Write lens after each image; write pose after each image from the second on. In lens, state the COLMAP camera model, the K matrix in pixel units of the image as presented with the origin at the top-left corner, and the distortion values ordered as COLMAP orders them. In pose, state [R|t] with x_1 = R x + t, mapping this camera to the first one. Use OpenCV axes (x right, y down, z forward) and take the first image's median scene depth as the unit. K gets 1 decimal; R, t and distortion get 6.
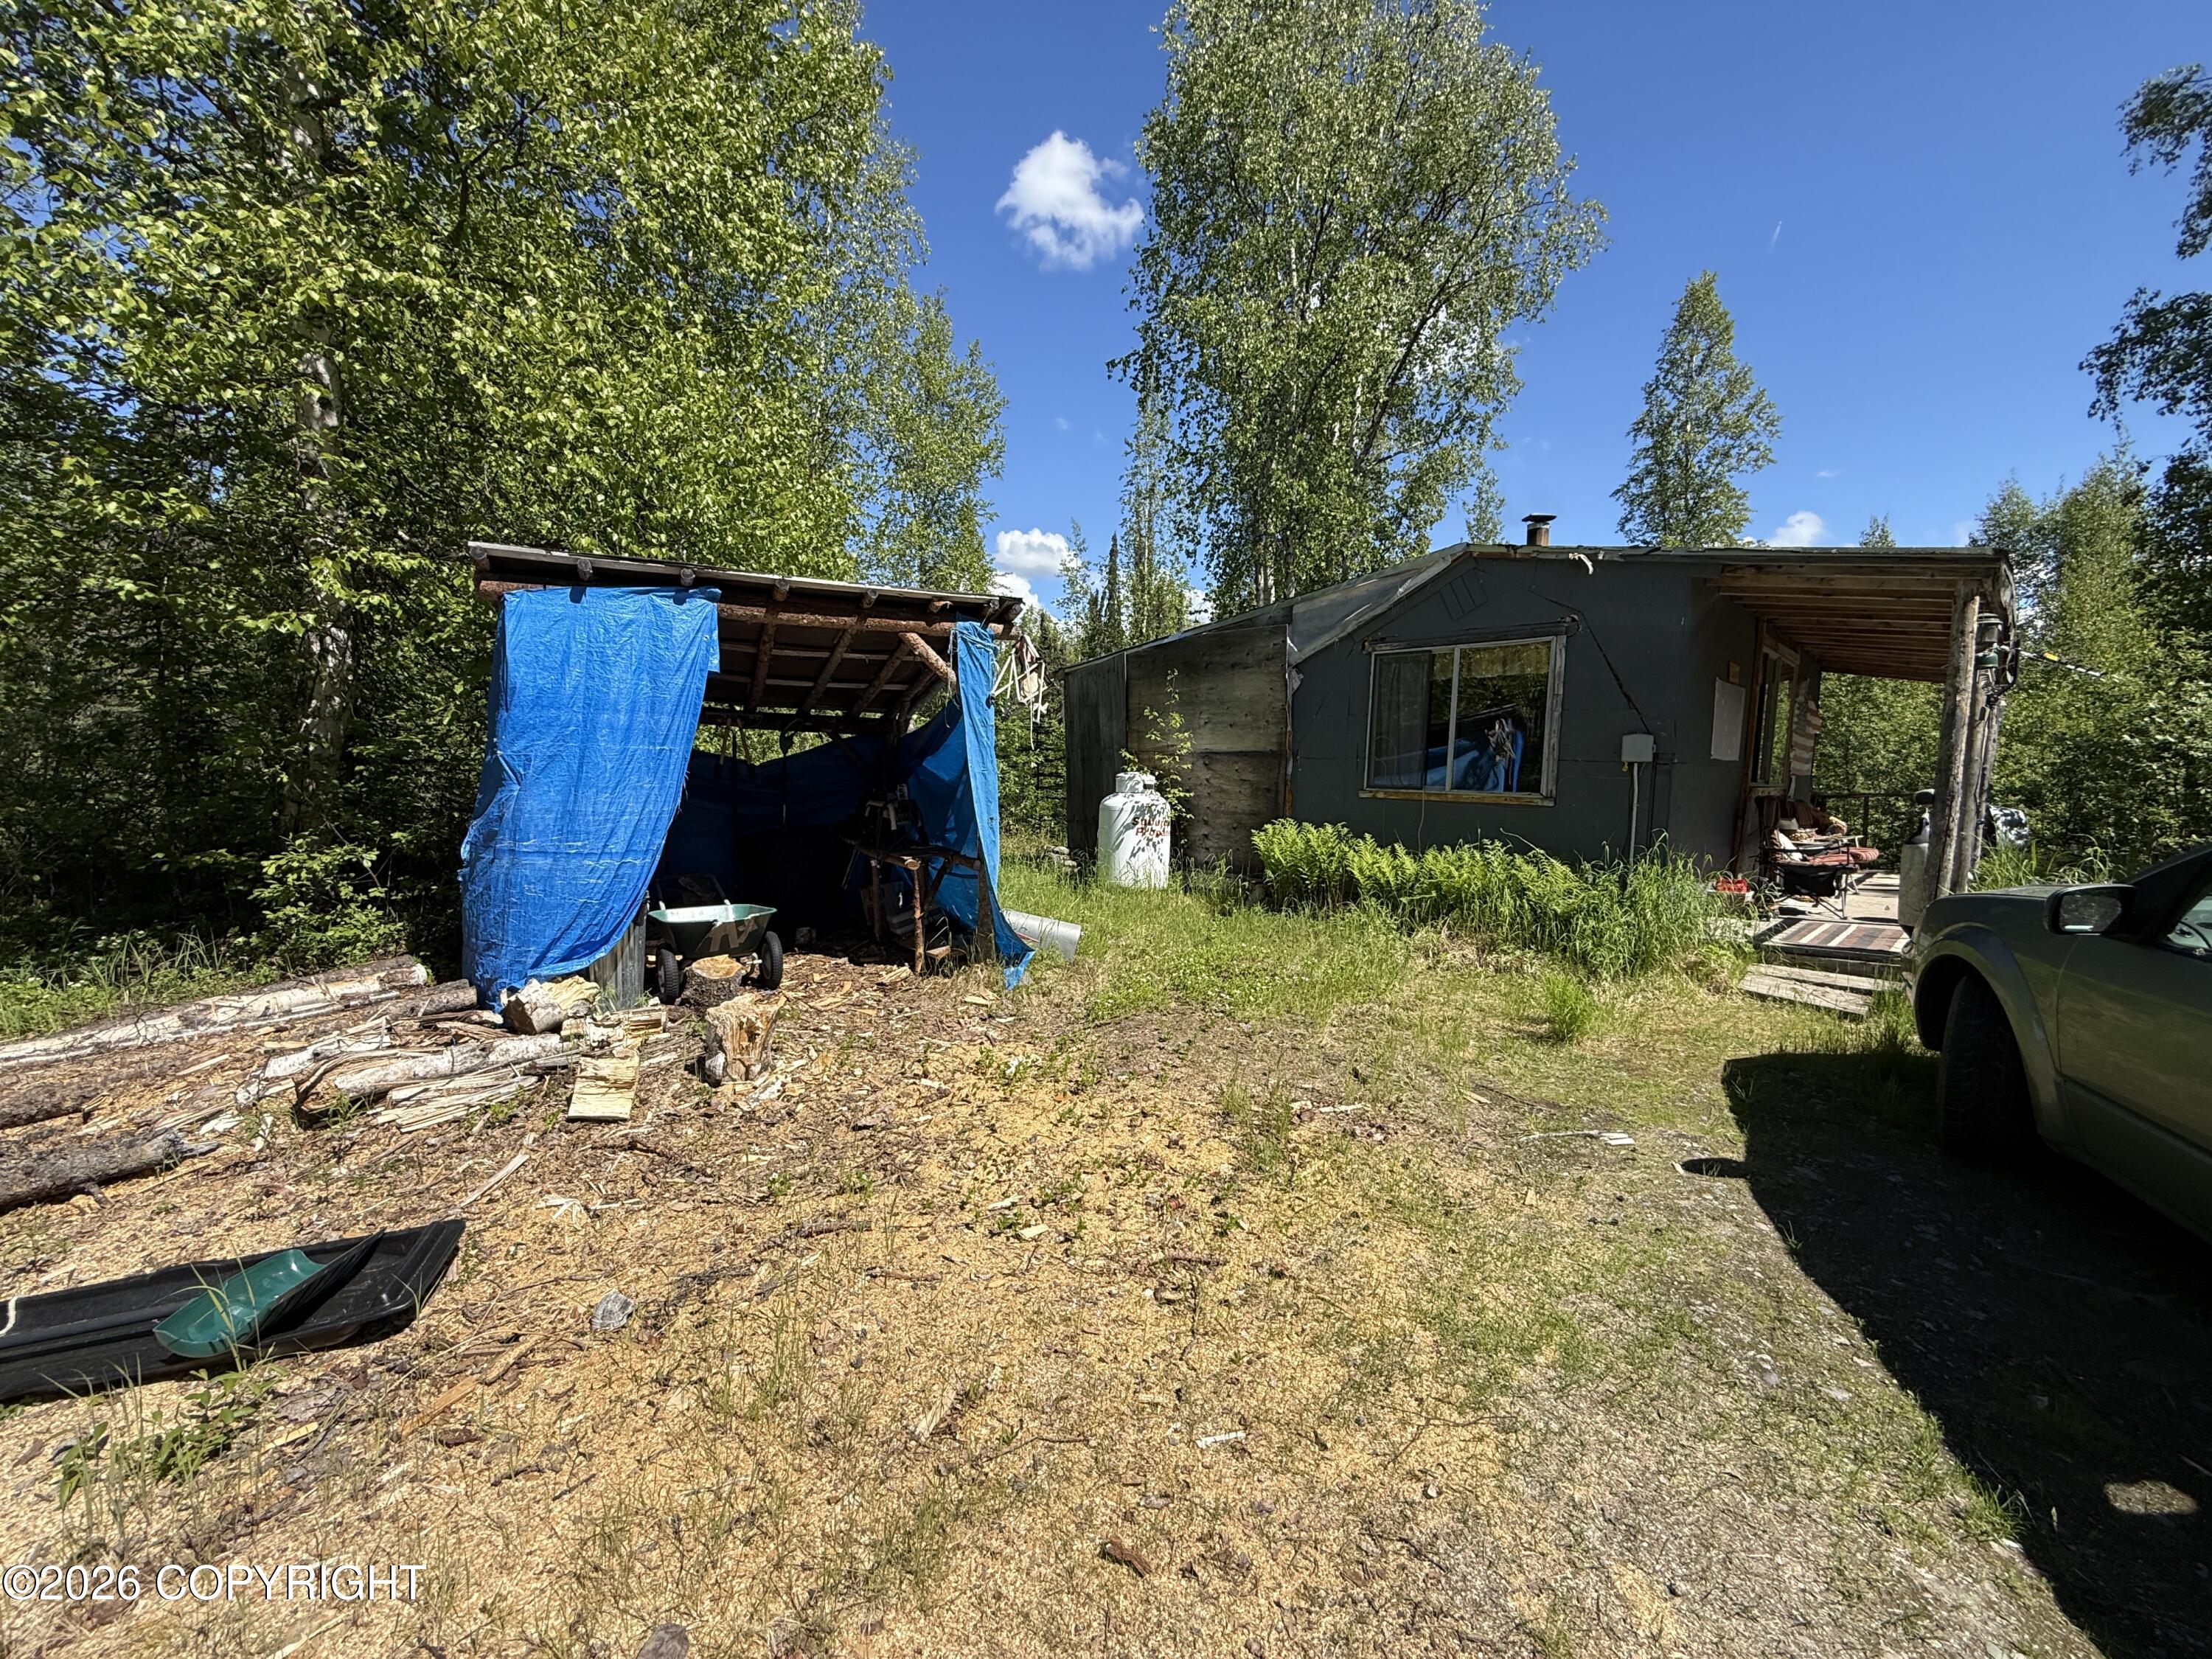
lens RADIAL K [[888.4, 0, 1106.0], [0, 888.4, 829.5], [0, 0, 1]] dist [-0.000190, -0.000322]
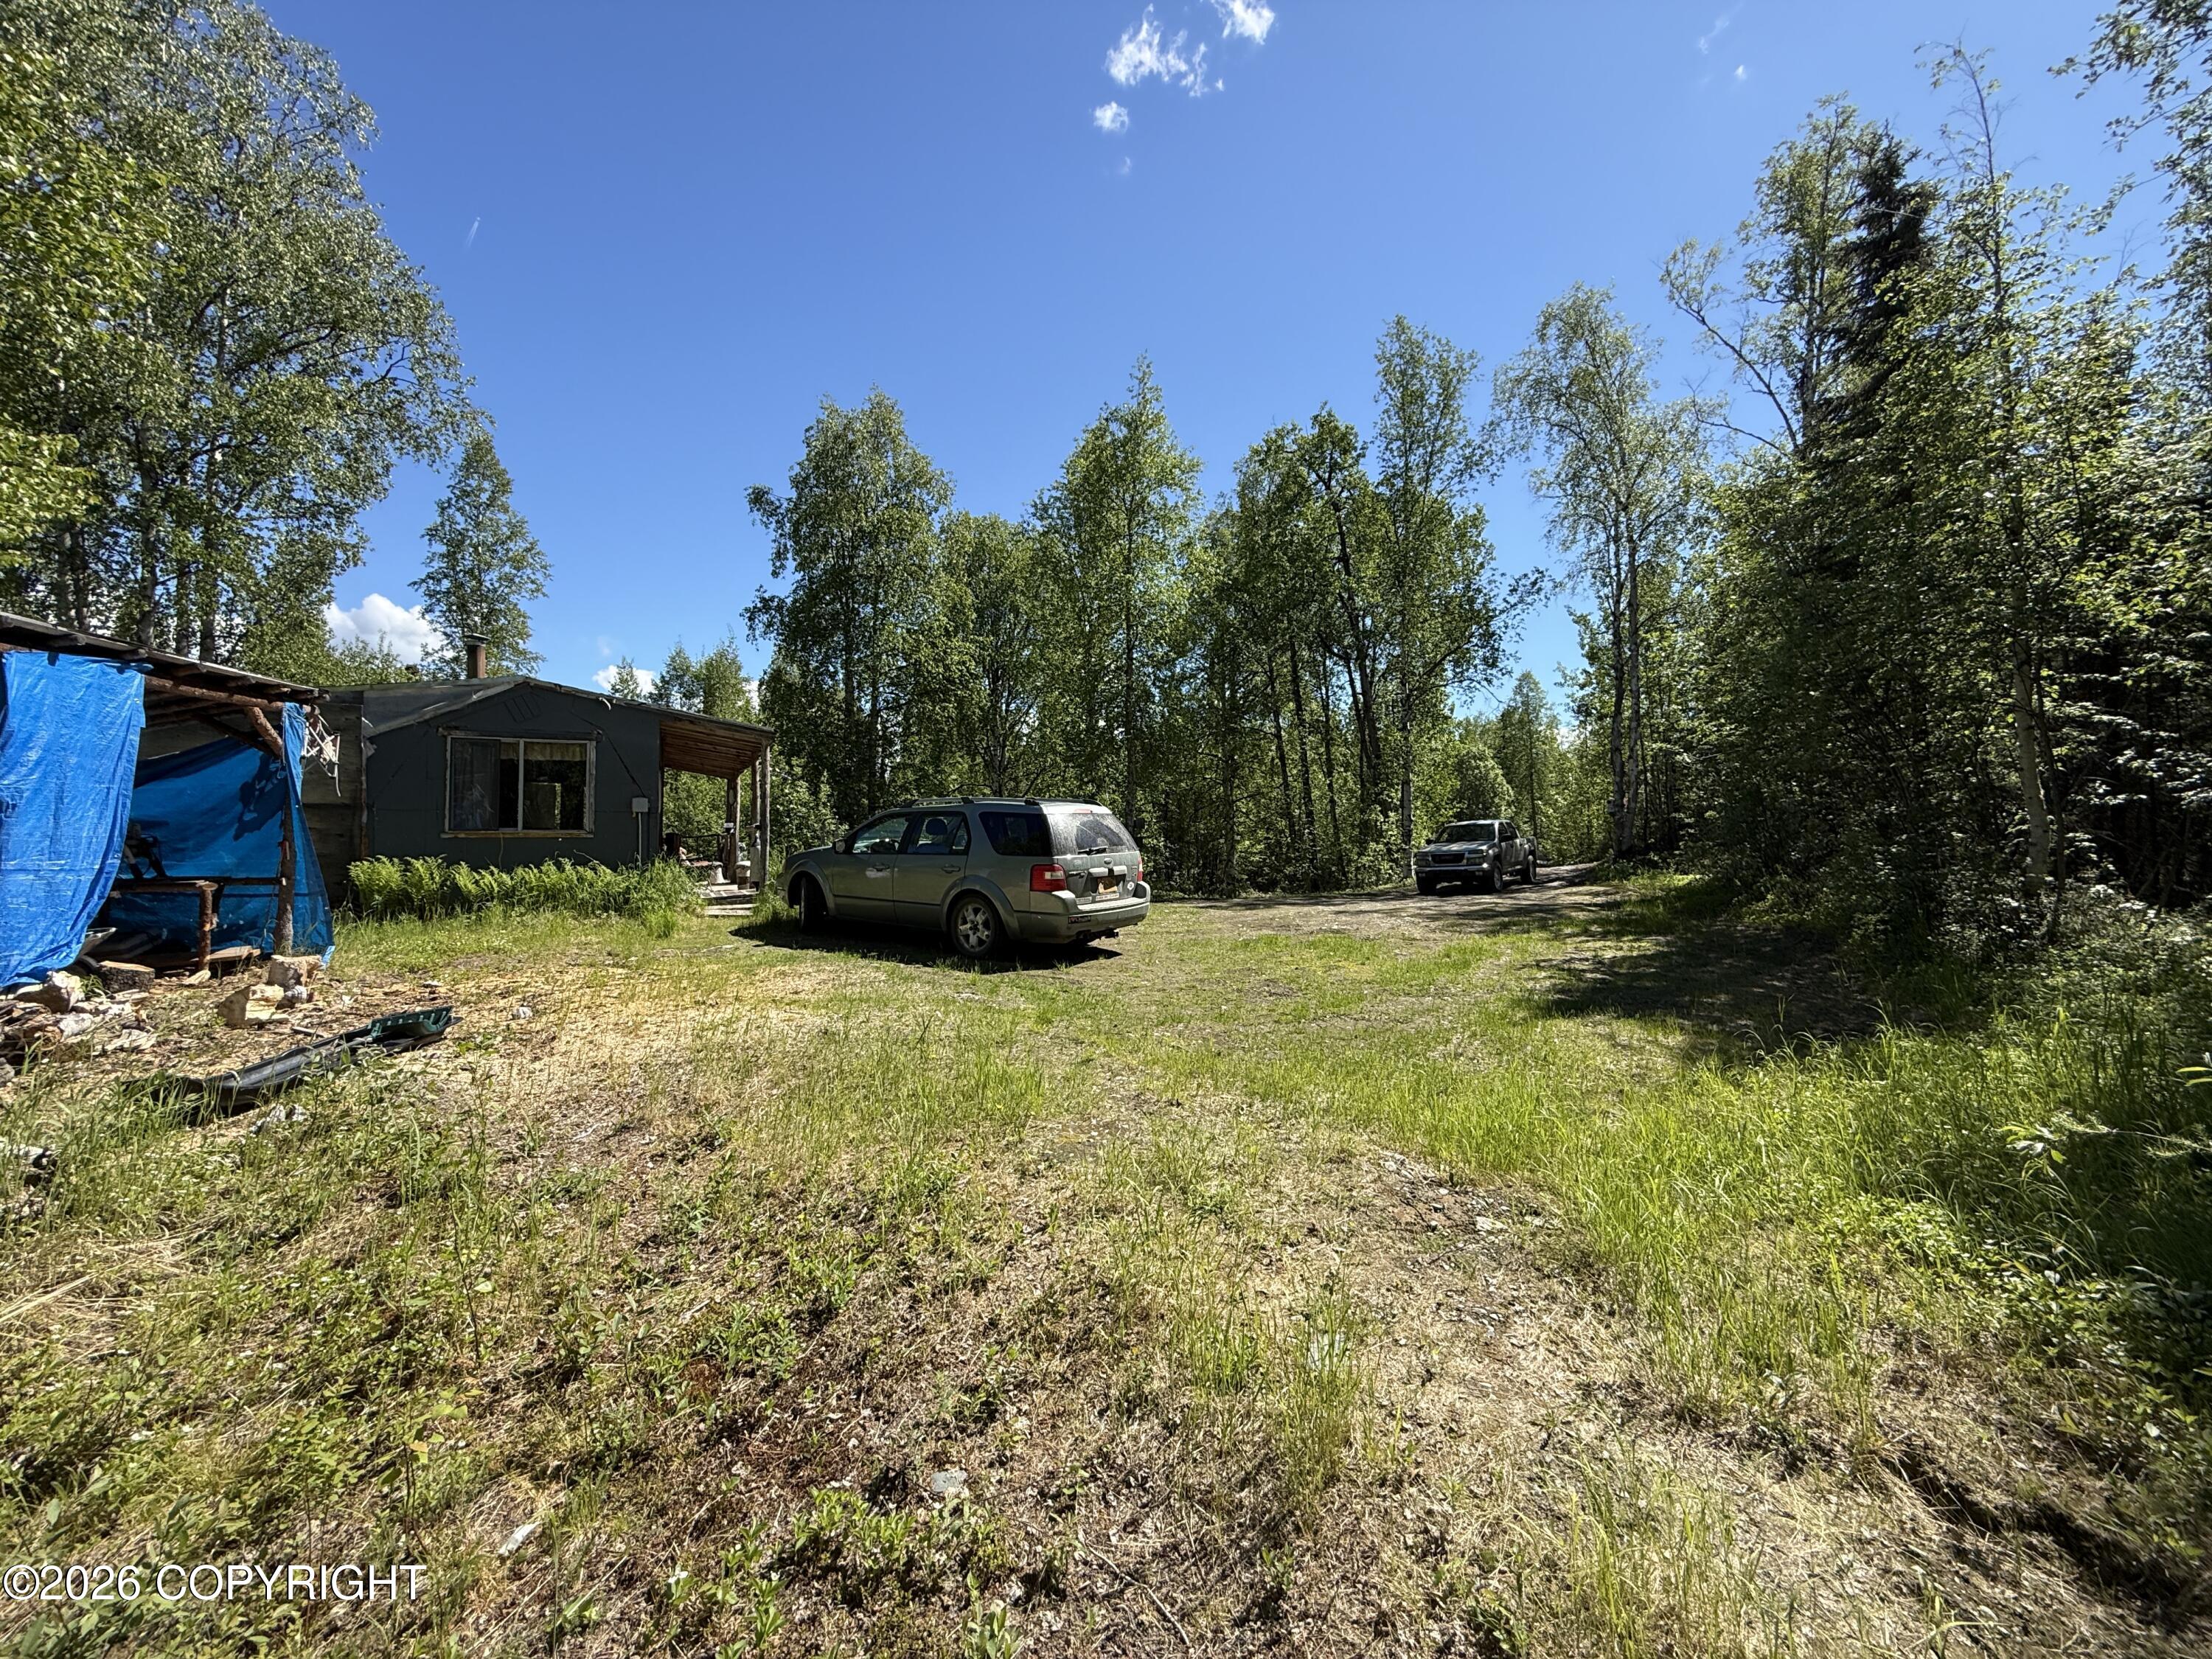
lens RADIAL K [[872.9, 0, 1106.0], [0, 872.9, 829.5], [0, 0, 1]] dist [-0.001204, -0.000035]
pose [[0.287773, -0.006240, 0.957678, -0.833309], [0.080211, 0.996622, -0.017608, 0.067711], [-0.954334, 0.081884, 0.287301, -0.446573]]
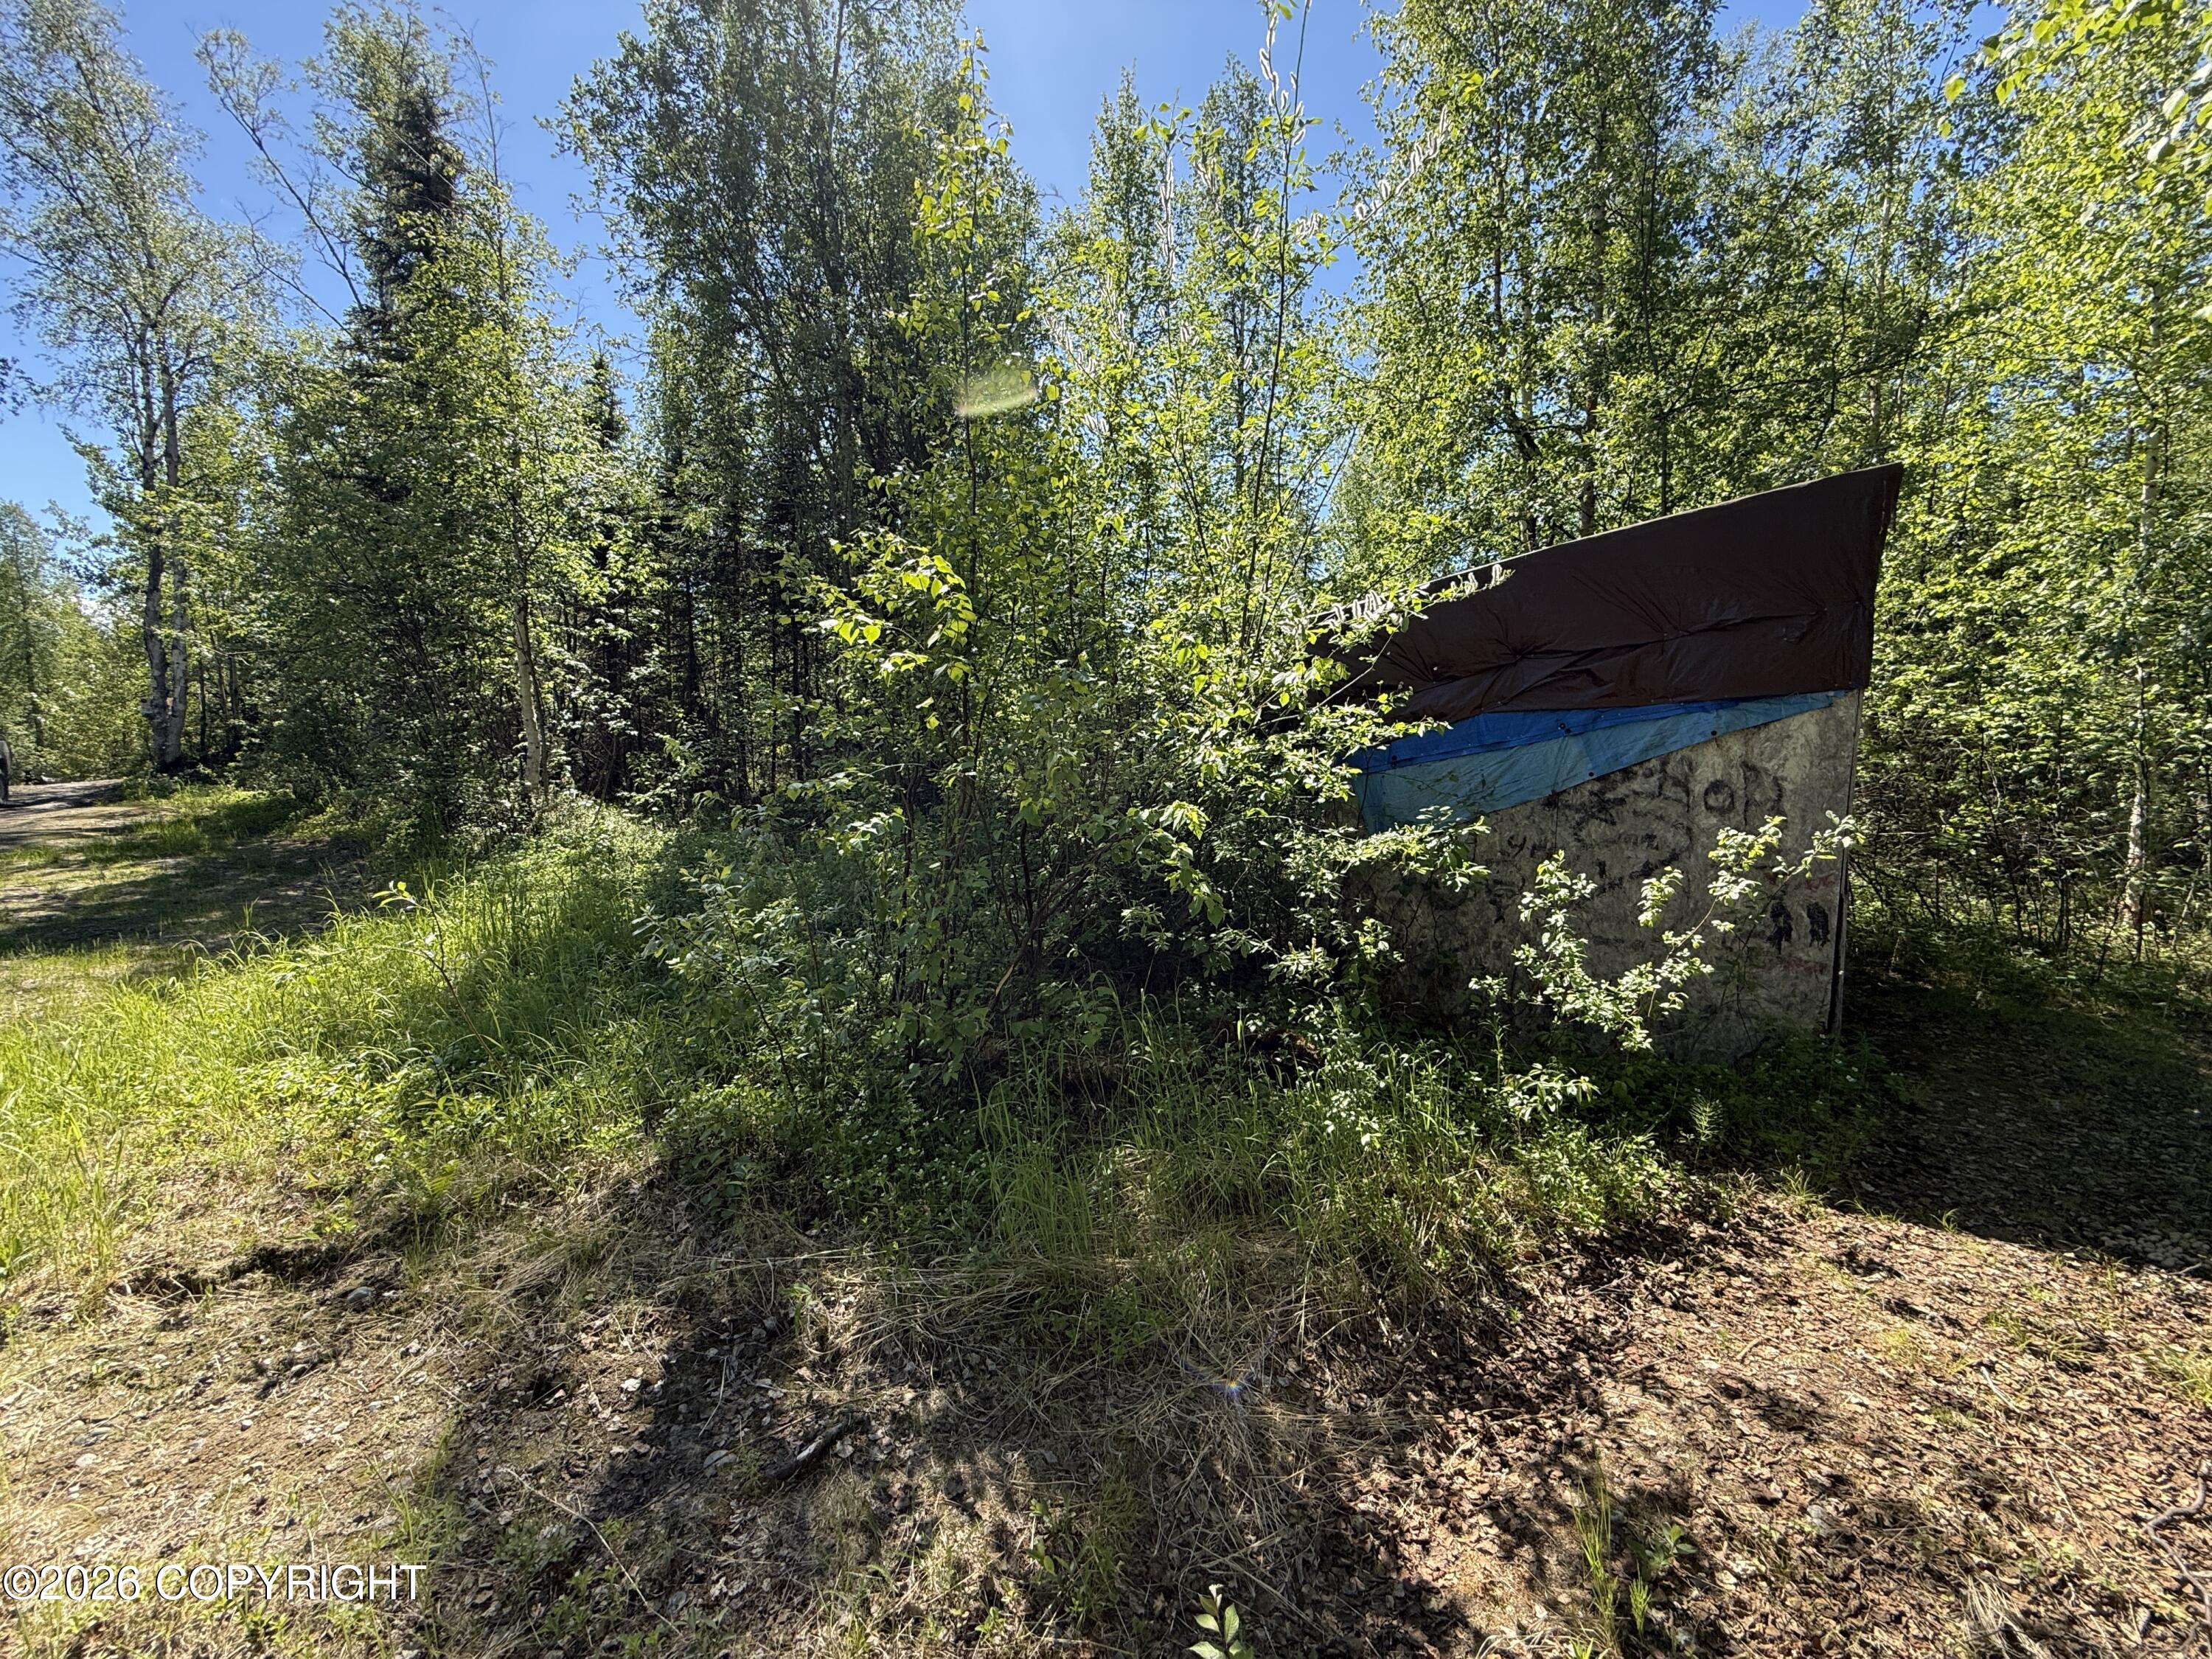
lens RADIAL K [[872.9, 0, 1106.0], [0, 872.9, 829.5], [0, 0, 1]] dist [-0.001204, -0.000035]
pose [[-0.859991, -0.068504, 0.505691, -1.113700], [0.003175, 0.990211, 0.139540, 0.113328], [-0.510300, 0.121608, -0.851355, -0.660454]]
